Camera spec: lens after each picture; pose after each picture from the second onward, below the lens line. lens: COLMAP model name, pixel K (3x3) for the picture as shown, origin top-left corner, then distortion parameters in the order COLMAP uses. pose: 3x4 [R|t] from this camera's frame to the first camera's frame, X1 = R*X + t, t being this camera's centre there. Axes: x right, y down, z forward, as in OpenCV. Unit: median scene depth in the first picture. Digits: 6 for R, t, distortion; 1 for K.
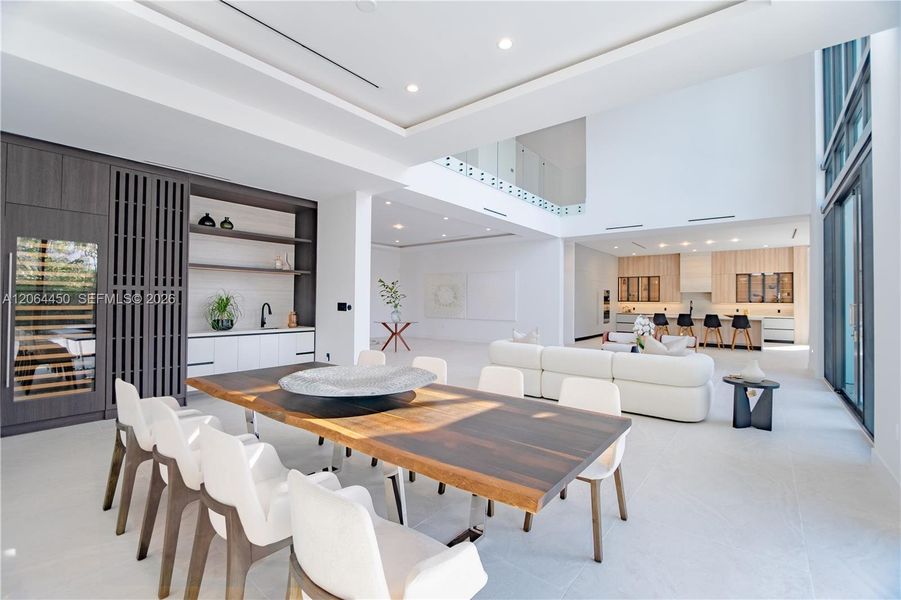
lens RADIAL K [[399.5, 0, 450.5], [0, 399.5, 300.0], [0, 0, 1]] dist [0.000518, 0.000091]
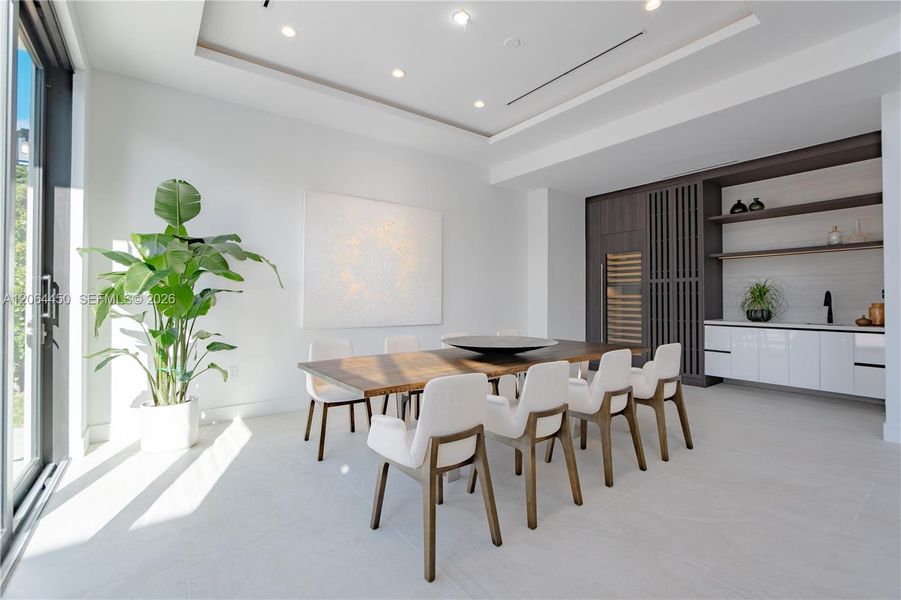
lens RADIAL K [[387.2, 0, 450.5], [0, 387.2, 300.0], [0, 0, 1]] dist [-0.012684, -0.000197]
pose [[-0.234165, 0.001624, -0.972195, 0.535955], [0.010878, 0.999940, -0.000950, 0.023709], [0.972136, -0.010798, -0.234169, 0.605473]]
